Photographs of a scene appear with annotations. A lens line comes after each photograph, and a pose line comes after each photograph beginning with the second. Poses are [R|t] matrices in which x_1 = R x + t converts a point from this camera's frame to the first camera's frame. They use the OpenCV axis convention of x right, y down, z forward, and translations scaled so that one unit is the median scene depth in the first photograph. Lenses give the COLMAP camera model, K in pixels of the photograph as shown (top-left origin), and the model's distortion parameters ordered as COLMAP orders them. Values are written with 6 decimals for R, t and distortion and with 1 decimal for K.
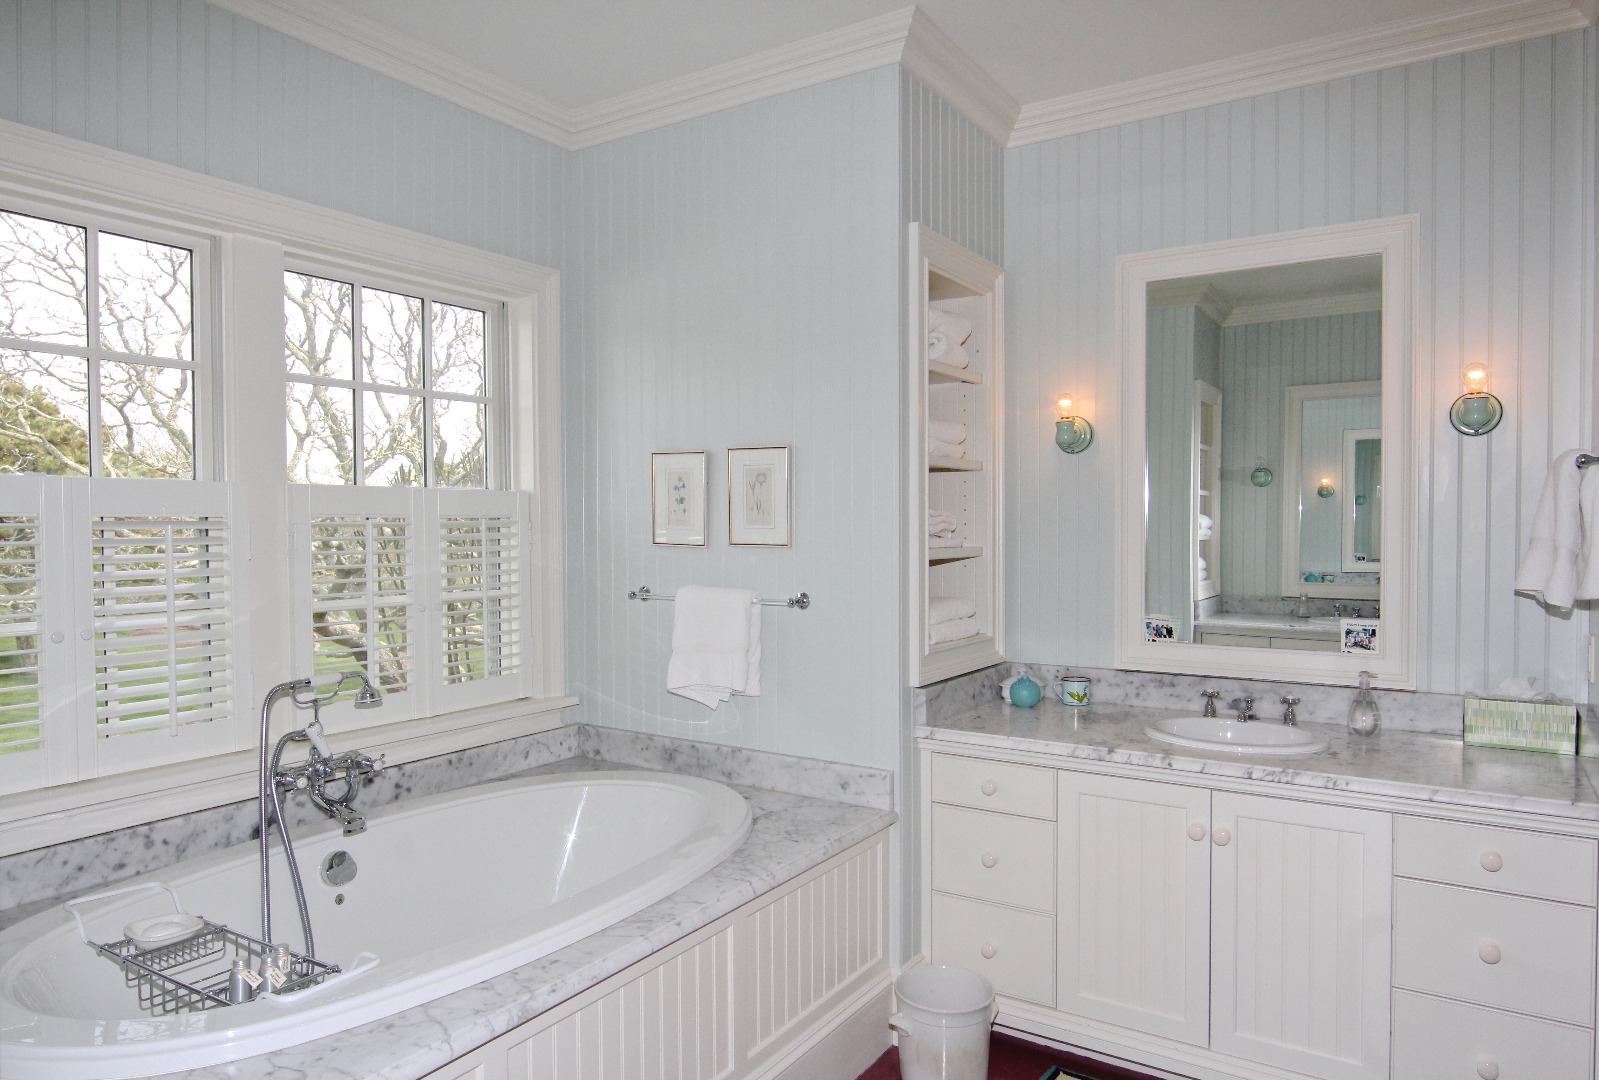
lens RADIAL K [[1032.4, 0, 793.4], [0, 1032.4, 538.7], [0, 0, 1]] dist [-0.014217, 0.012748]
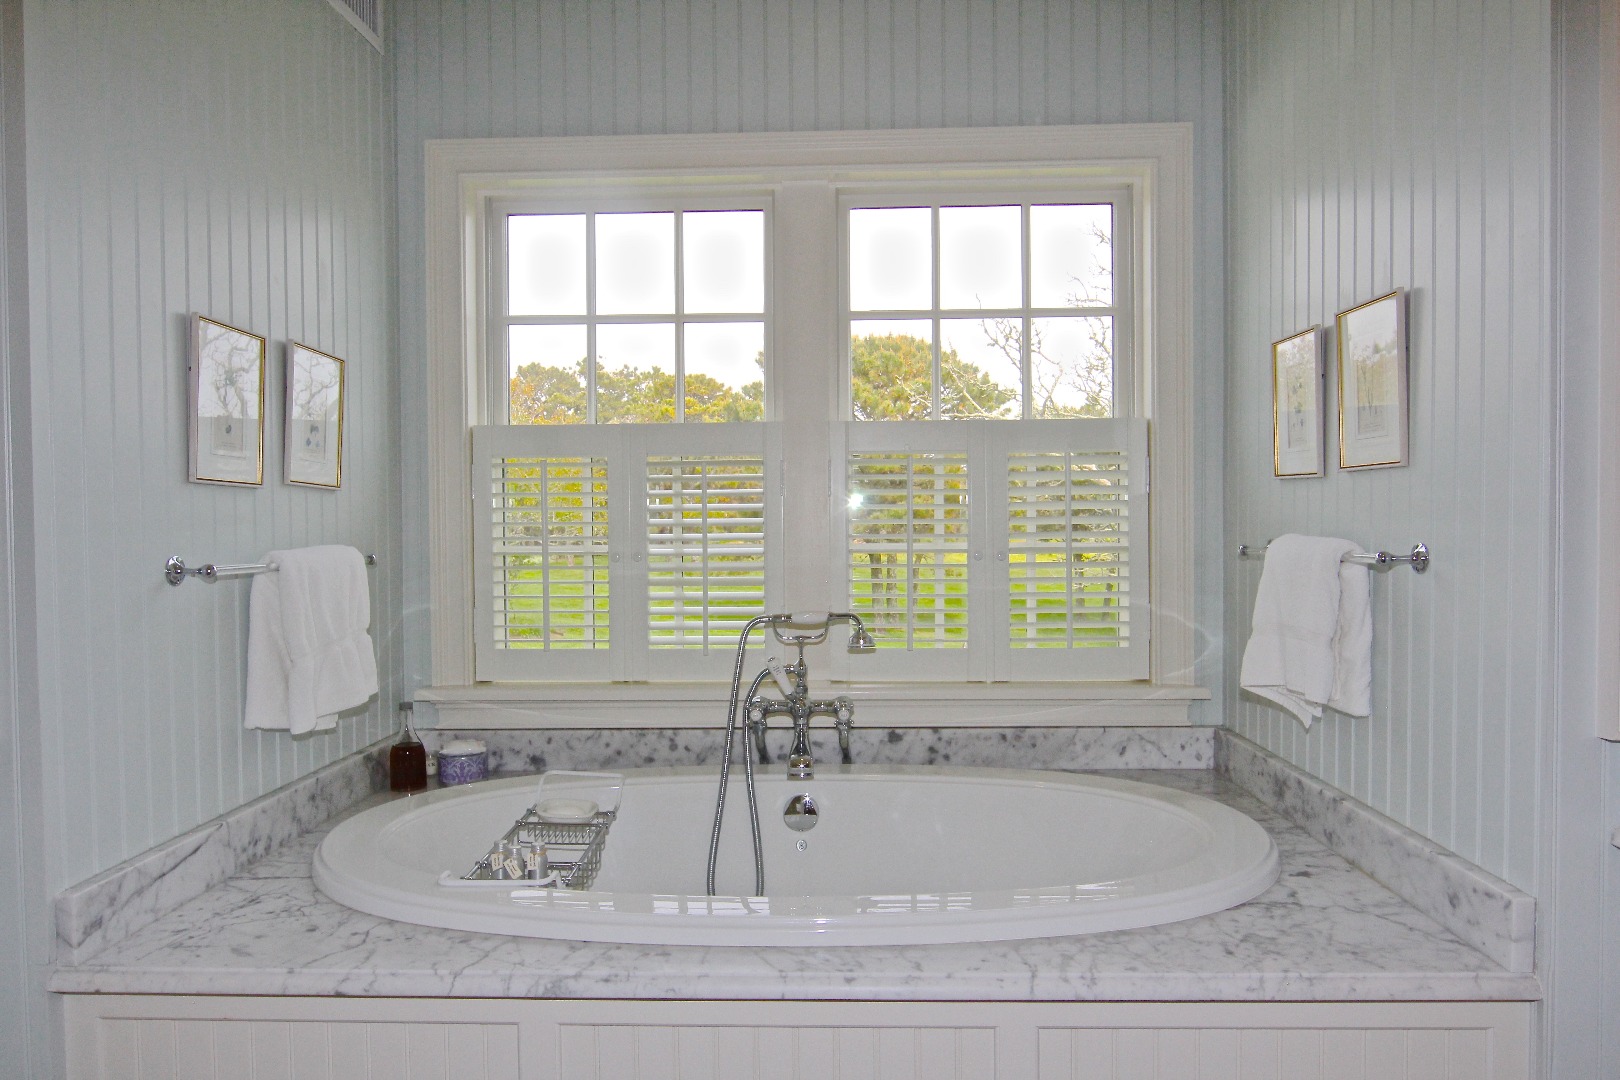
lens RADIAL K [[1045.9, 0, 808.5], [0, 1045.9, 542.4], [0, 0, 1]] dist [-0.014217, 0.012748]
pose [[0.513186, 0.012561, -0.858185, 0.370771], [-0.006056, 0.999921, 0.011014, 0.052752], [0.858256, -0.000455, 0.513222, 0.471161]]
